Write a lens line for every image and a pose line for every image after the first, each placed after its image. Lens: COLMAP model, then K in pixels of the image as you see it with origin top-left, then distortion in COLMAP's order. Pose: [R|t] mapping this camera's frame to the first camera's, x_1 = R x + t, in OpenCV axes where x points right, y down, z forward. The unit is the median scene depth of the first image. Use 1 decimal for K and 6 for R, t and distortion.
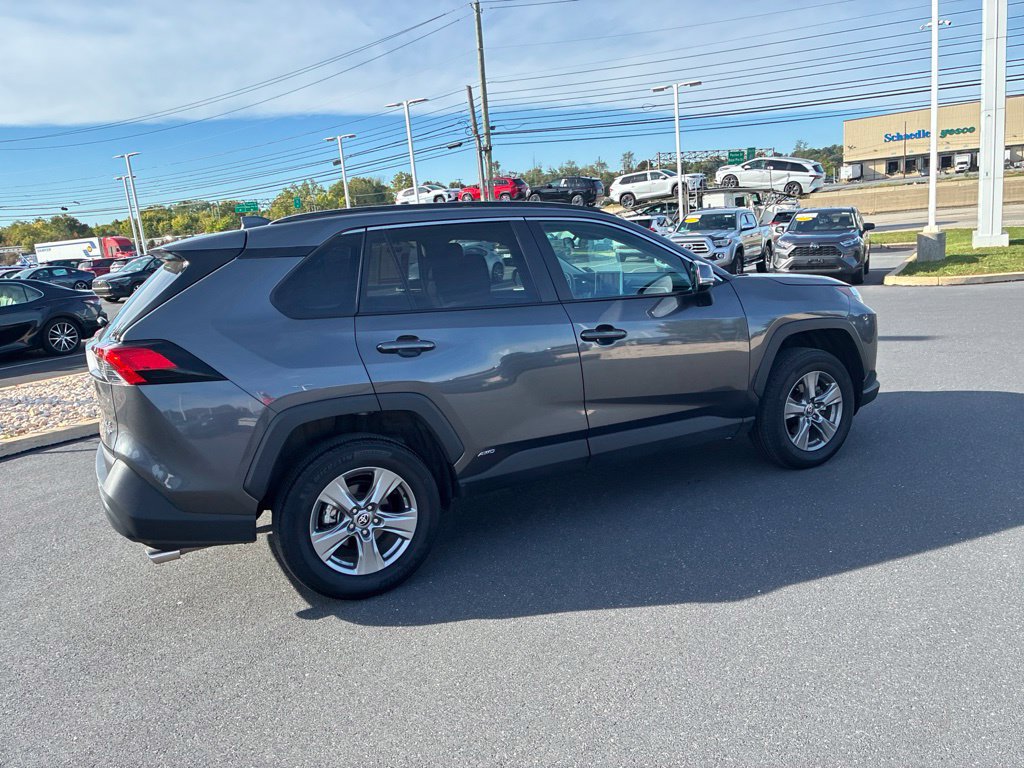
lens RADIAL K [[815.7, 0, 512.9], [0, 815.7, 376.7], [0, 0, 1]] dist [0.011938, -0.003998]
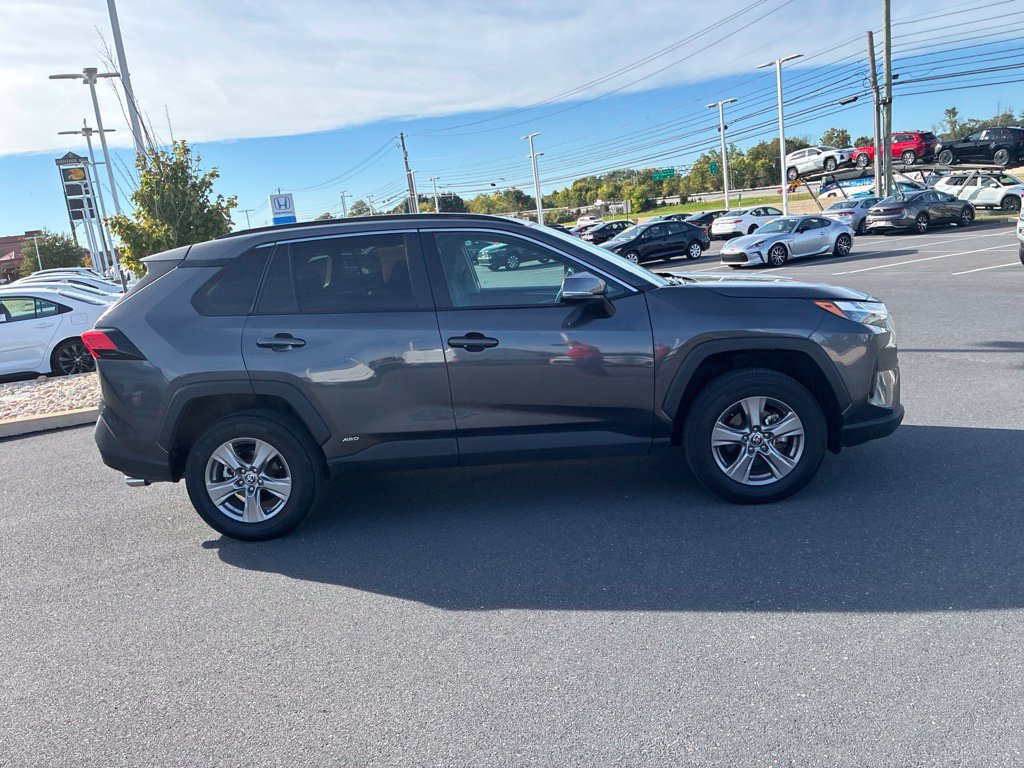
lens RADIAL K [[816.8, 0, 481.4], [0, 816.8, 382.4], [0, 0, 1]] dist [-0.001283, -0.007159]
pose [[0.845171, 0.092907, -0.526360, 0.560251], [-0.066170, 0.995389, 0.069446, -0.060676], [0.530385, -0.023864, 0.847421, 0.097870]]
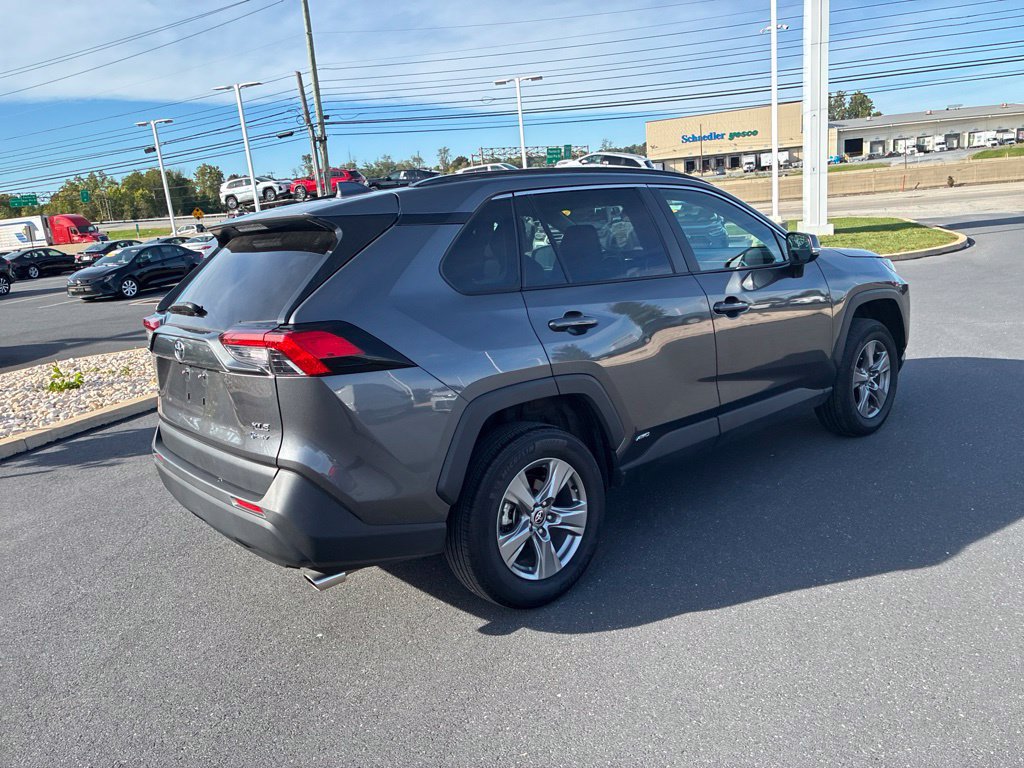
lens RADIAL K [[809.0, 0, 515.3], [0, 809.0, 384.3], [0, 0, 1]] dist [0.053149, -0.076753]
pose [[0.970901, -0.049891, 0.234228, -0.302857], [0.046864, 0.998730, 0.018472, 0.008116], [-0.234852, -0.006957, 0.972006, 0.103567]]
